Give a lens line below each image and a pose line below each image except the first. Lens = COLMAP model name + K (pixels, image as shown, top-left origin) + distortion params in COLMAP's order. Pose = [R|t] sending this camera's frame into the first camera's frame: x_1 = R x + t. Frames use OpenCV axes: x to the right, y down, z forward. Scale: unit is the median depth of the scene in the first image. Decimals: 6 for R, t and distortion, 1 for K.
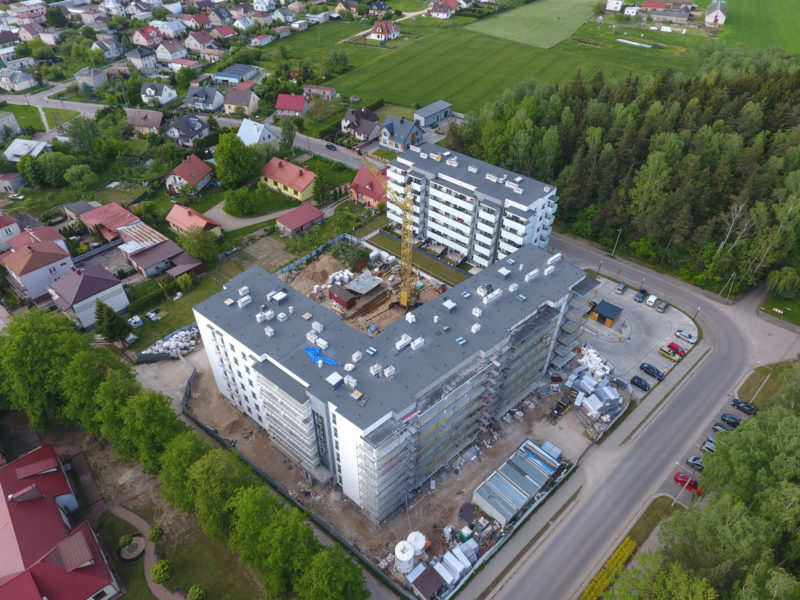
lens RADIAL K [[500.0, 0, 400.9], [0, 500.0, 298.0], [0, 0, 1]] dist [0.000408, -0.000841]
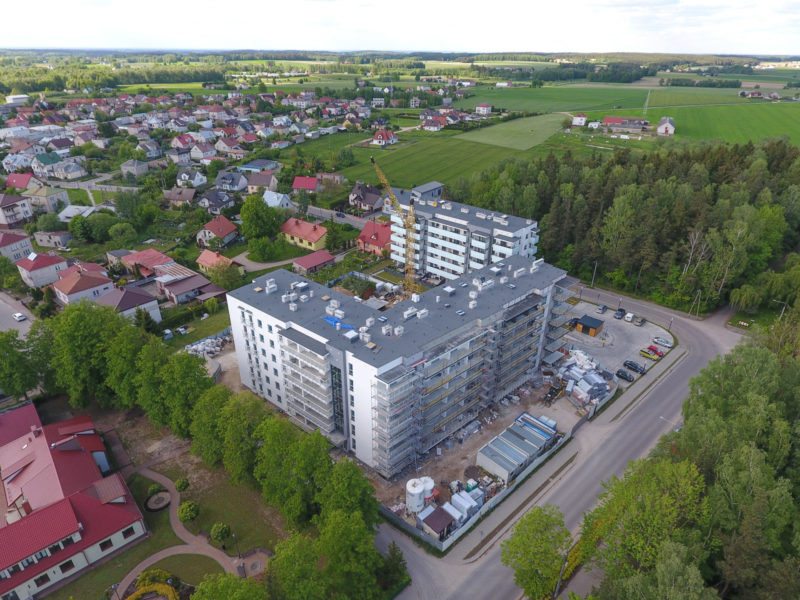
lens RADIAL K [[477.0, 0, 398.3], [0, 477.0, 298.1], [0, 0, 1]] dist [-0.000645, -0.001203]
pose [[0.999959, -0.008991, 0.001080, -0.014980], [0.009020, 0.978357, -0.206729, 0.180560], [0.000802, 0.206731, 0.978398, -0.049926]]
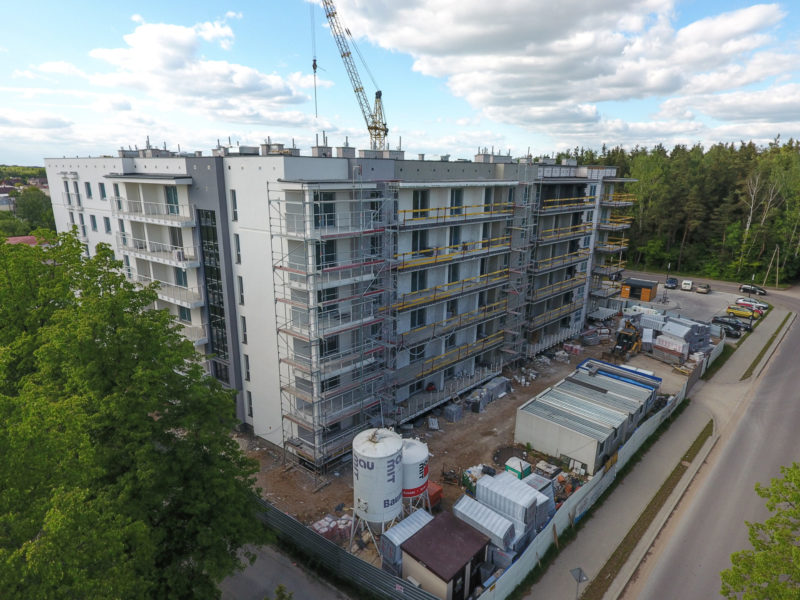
lens RADIAL K [[464.2, 0, 396.4], [0, 464.2, 298.6], [0, 0, 1]] dist [0.001265, -0.000013]
pose [[0.998696, -0.019672, 0.047117, 0.004159], [0.037052, 0.914145, -0.403691, 0.308555], [-0.035130, 0.404910, 0.913681, 0.352394]]
